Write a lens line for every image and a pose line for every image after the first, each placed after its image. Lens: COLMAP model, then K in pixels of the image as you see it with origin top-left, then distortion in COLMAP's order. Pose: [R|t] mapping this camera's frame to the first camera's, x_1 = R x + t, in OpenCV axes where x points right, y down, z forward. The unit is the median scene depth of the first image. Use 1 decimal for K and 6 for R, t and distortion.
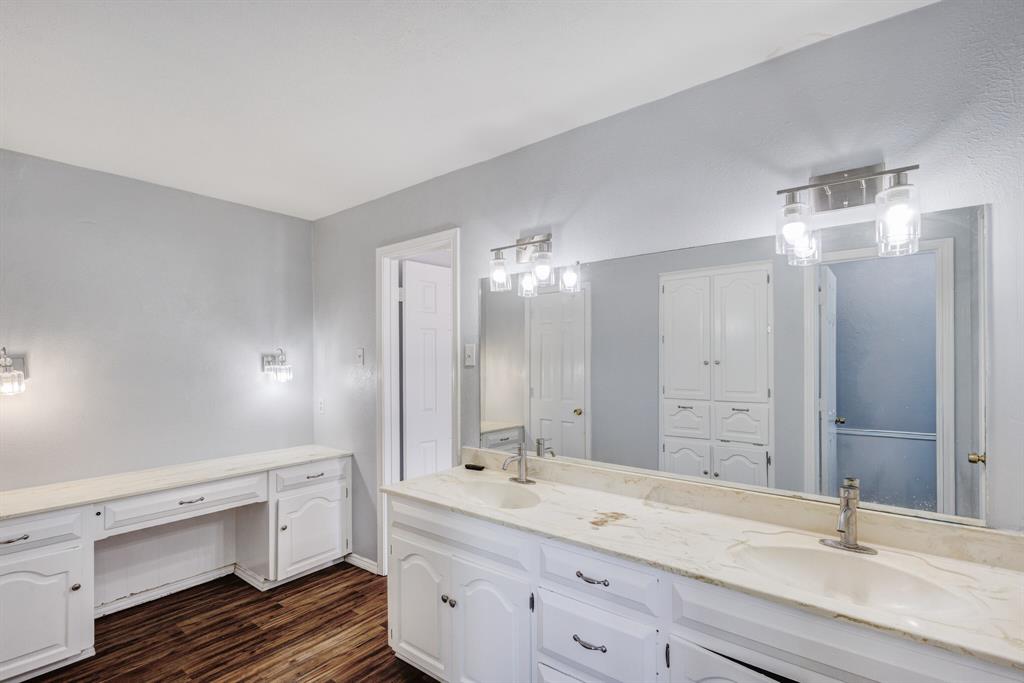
lens RADIAL K [[477.7, 0, 515.8], [0, 477.7, 347.9], [0, 0, 1]] dist [0.006343, 0.000410]
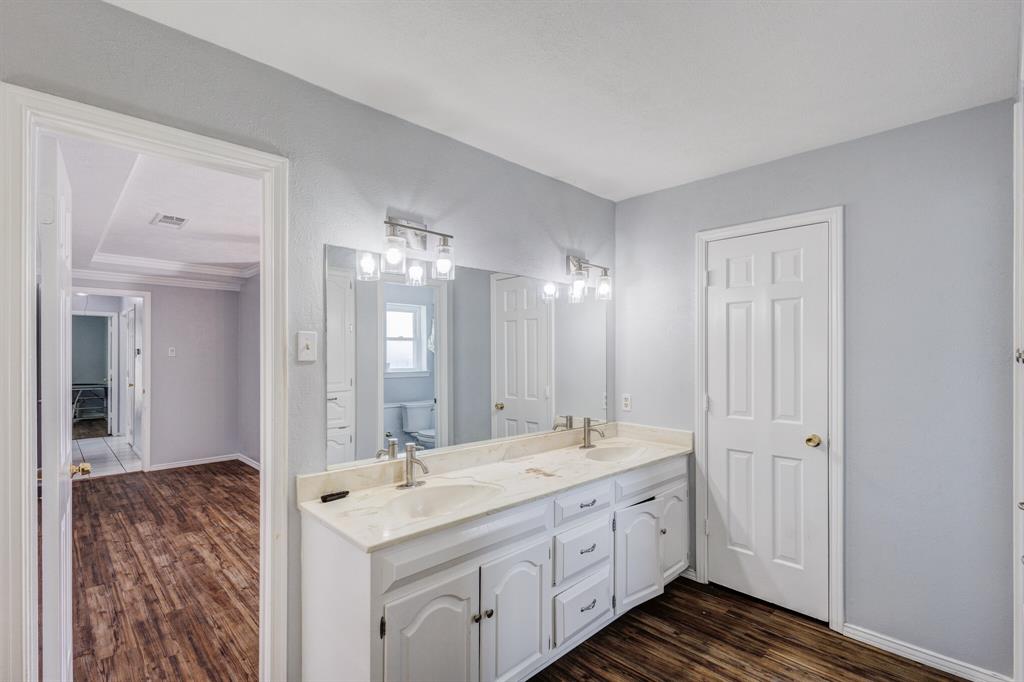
lens RADIAL K [[468.9, 0, 512.0], [0, 468.9, 341.0], [0, 0, 1]] dist [0.003476, 0.000297]
pose [[0.138639, 0.029045, 0.989917, -1.020522], [-0.028428, 0.999275, -0.025339, 0.022169], [-0.989935, -0.024628, 0.139365, 0.815797]]
